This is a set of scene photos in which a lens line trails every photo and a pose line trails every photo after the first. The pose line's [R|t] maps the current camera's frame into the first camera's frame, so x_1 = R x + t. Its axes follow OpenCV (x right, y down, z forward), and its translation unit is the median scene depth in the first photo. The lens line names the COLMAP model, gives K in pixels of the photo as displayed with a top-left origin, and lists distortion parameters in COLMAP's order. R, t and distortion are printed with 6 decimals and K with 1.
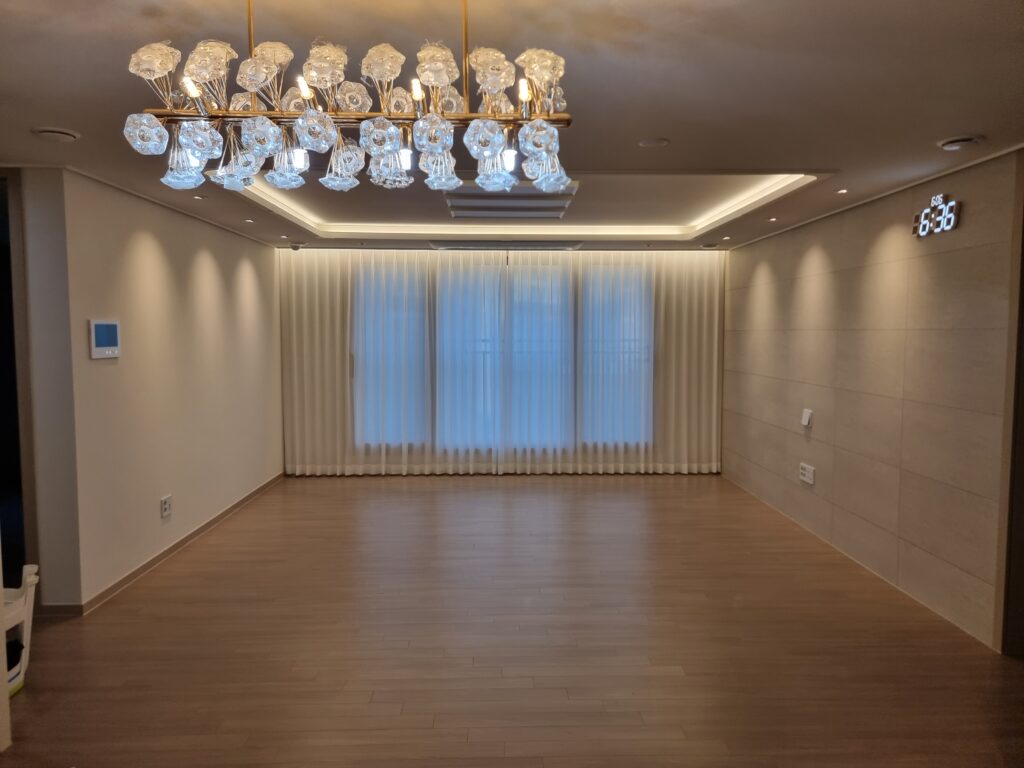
lens RADIAL K [[760.4, 0, 535.9], [0, 760.4, 389.3], [0, 0, 1]] dist [0.210647, -0.140678]
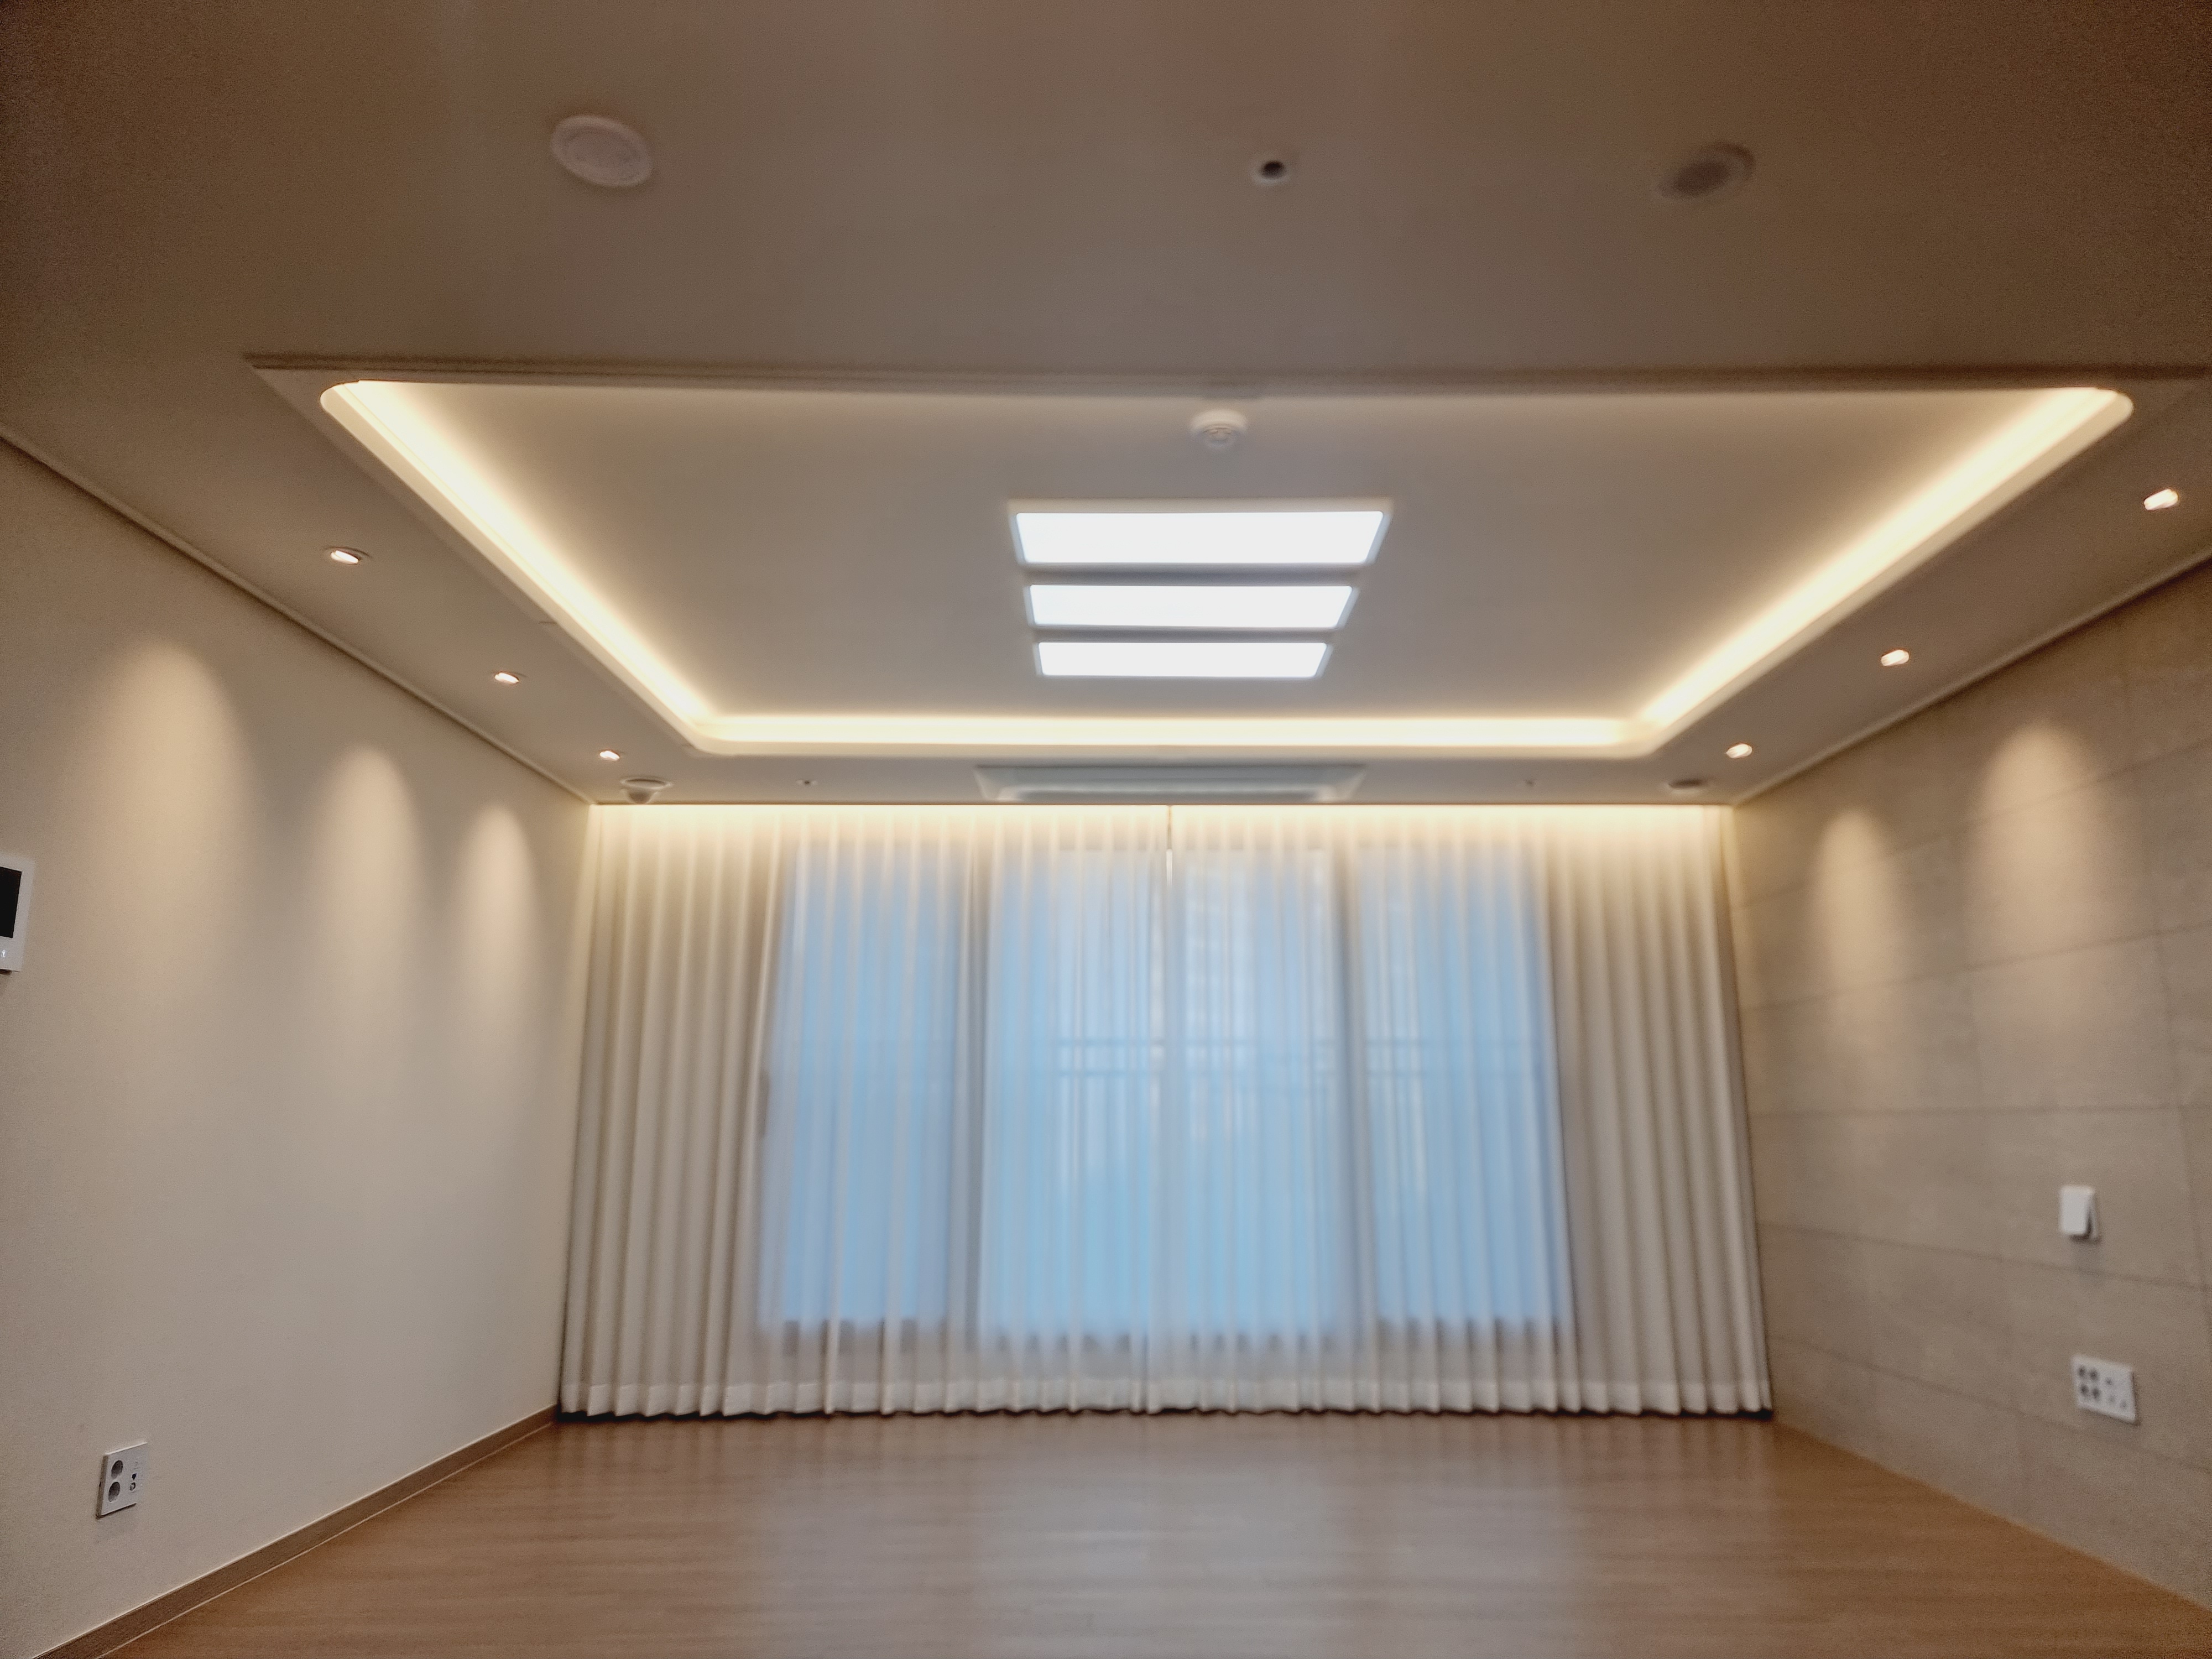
lens RADIAL K [[1642.5, 0, 1157.6], [0, 1642.5, 840.9], [0, 0, 1]] dist [0.210647, -0.140678]
pose [[0.999582, -0.014450, -0.025031, -0.021857], [0.007879, 0.969486, -0.245021, 0.046806], [0.027808, 0.244721, 0.969195, 0.169922]]
